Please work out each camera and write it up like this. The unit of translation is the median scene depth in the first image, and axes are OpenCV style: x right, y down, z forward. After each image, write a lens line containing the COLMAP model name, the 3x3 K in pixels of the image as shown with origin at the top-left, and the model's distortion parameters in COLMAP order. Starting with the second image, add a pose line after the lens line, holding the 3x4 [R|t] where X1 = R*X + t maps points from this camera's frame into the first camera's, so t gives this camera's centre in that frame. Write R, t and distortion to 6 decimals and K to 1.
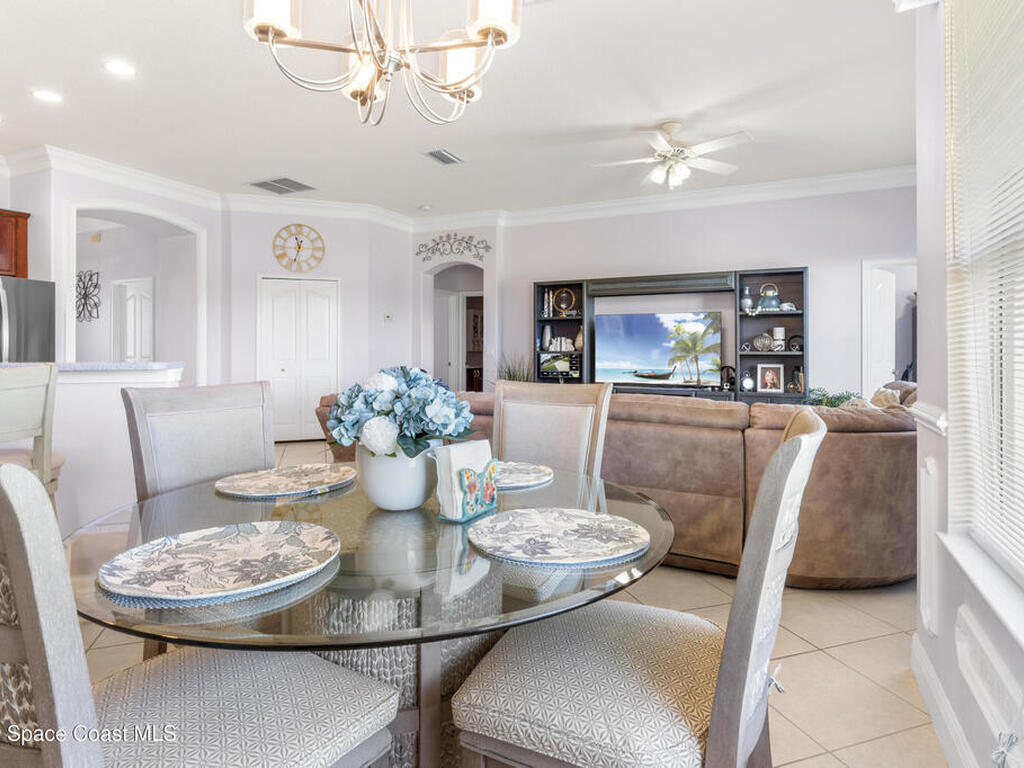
lens RADIAL K [[561.9, 0, 517.2], [0, 561.9, 351.2], [0, 0, 1]] dist [0.000231, 0.000101]
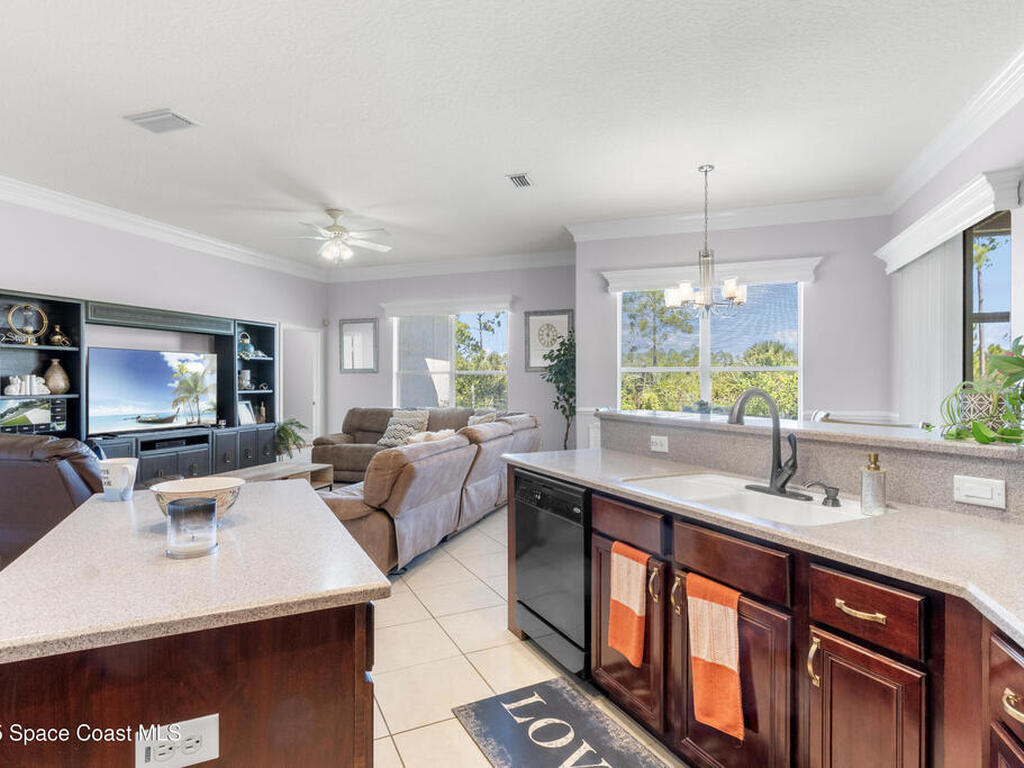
lens RADIAL K [[561.9, 0, 513.5], [0, 561.9, 384.9], [0, 0, 1]] dist [0.000231, 0.000101]
pose [[-0.113663, -0.009952, 0.993470, -0.795255], [-0.000172, 0.999950, 0.009998, -0.023428], [-0.993519, 0.000965, -0.113659, 0.584952]]
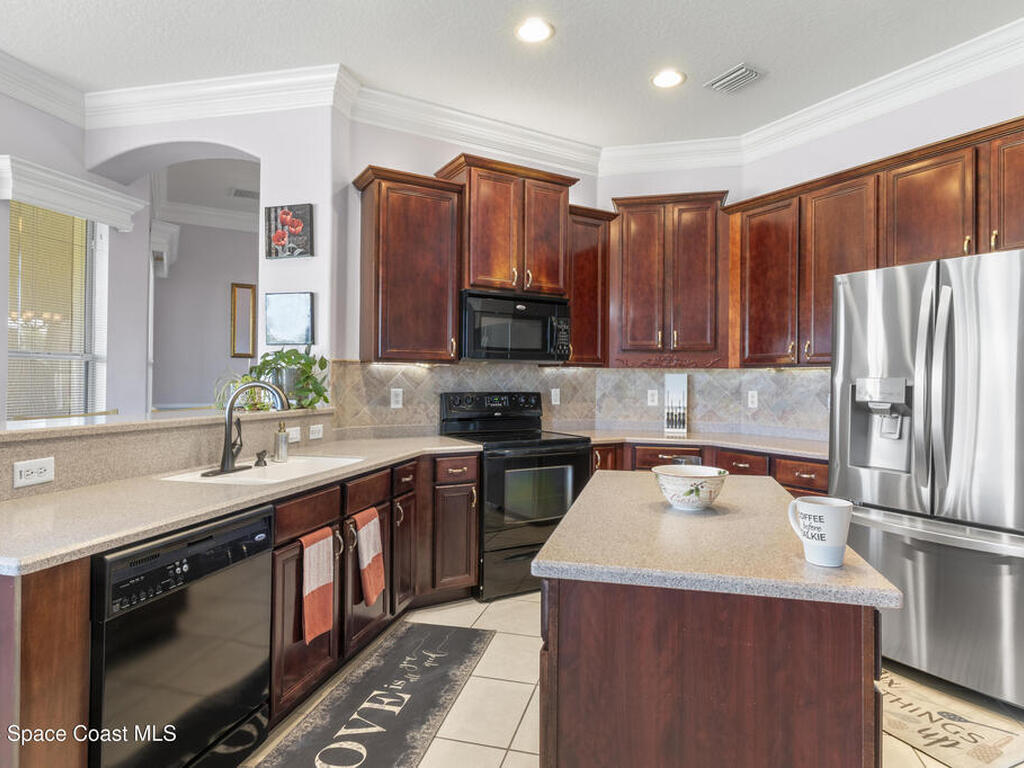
lens RADIAL K [[601.0, 0, 515.0], [0, 601.0, 378.3], [0, 0, 1]] dist [-0.001009, 0.002714]
pose [[-0.558963, -0.012298, -0.829102, -0.230410], [-0.012775, 0.999899, -0.006219, -0.019543], [0.829094, 0.007116, -0.559063, 0.791852]]
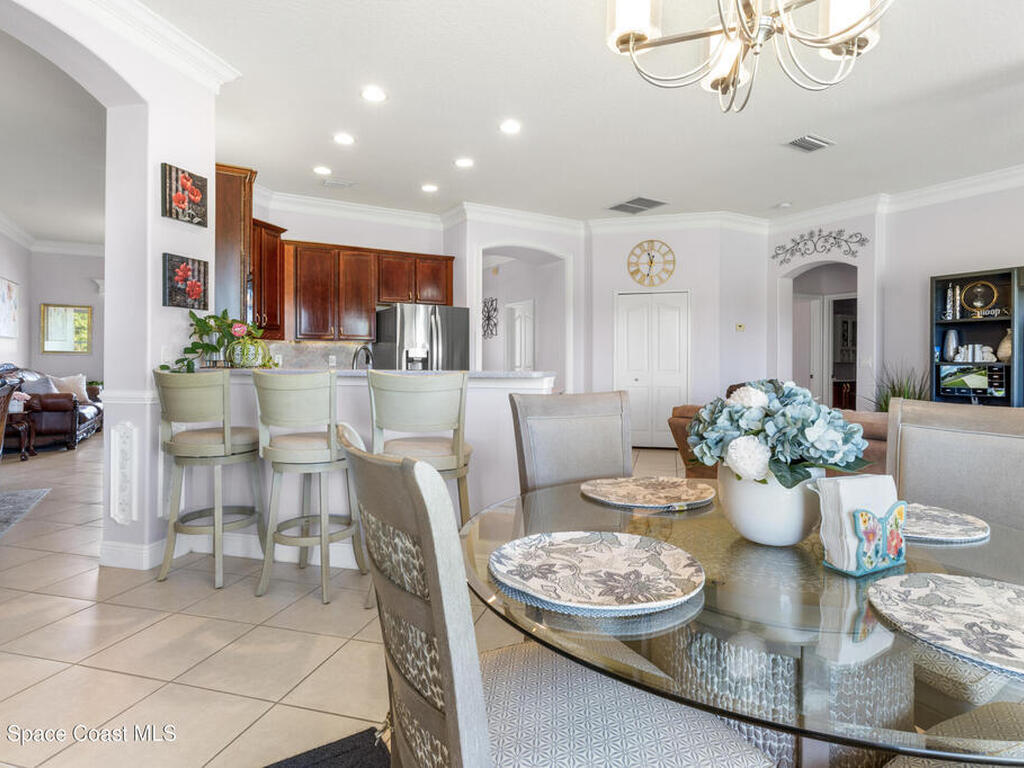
lens RADIAL K [[561.9, 0, 519.6], [0, 561.9, 358.8], [0, 0, 1]] dist [0.000231, 0.000101]
pose [[0.825444, -0.002012, -0.564480, -0.002476], [-0.001473, 0.999983, -0.005717, 0.000053], [0.564482, 0.005550, 0.825427, 0.004206]]
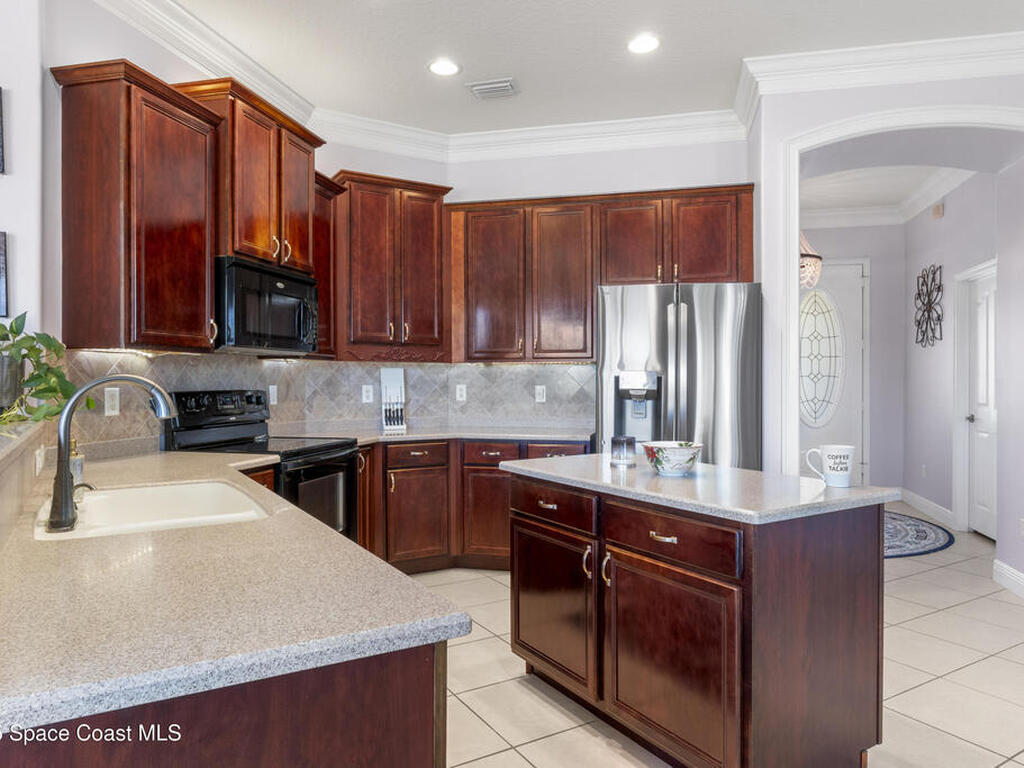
lens RADIAL K [[683.4, 0, 511.2], [0, 683.4, 387.8], [0, 0, 1]] dist [-0.002154, -0.004611]
pose [[0.203016, 0.004555, -0.979165, -0.141126], [0.000714, 0.999988, 0.004800, -0.012820], [0.979175, -0.001674, 0.203011, 0.515493]]
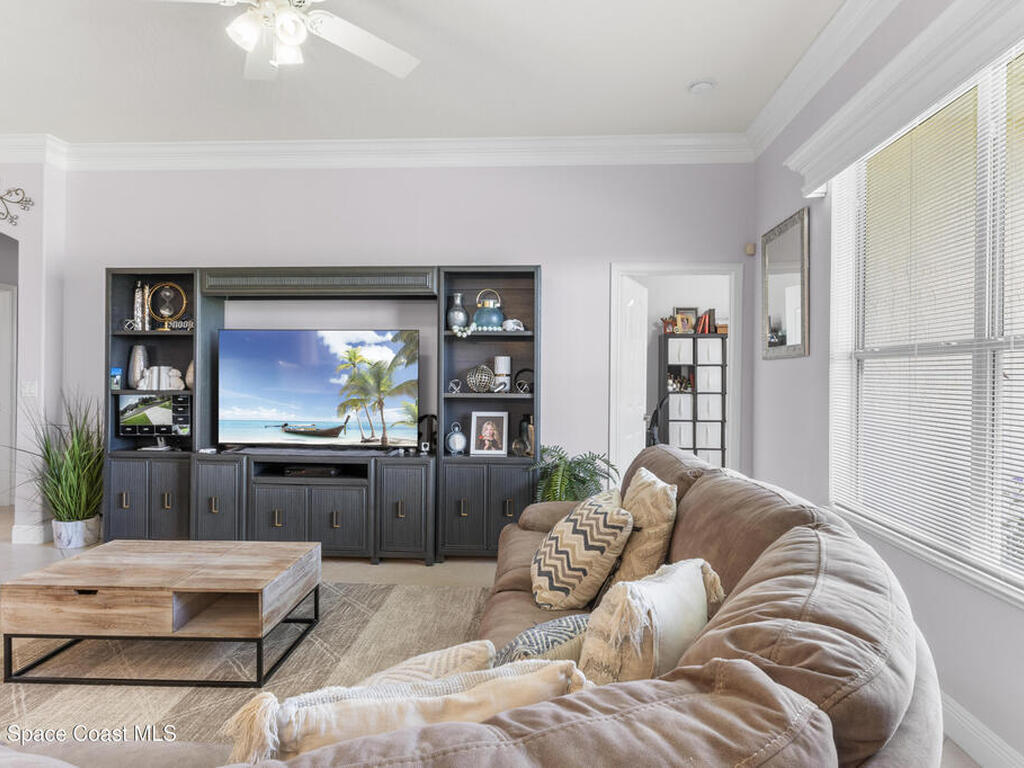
lens RADIAL K [[601.0, 0, 503.9], [0, 601.0, 378.9], [0, 0, 1]] dist [-0.001009, 0.002714]
pose [[0.926172, 0.004510, 0.377075, 0.205401], [-0.004660, 0.999989, -0.000514, -0.015768], [-0.377073, -0.001281, 0.926183, 0.349488]]
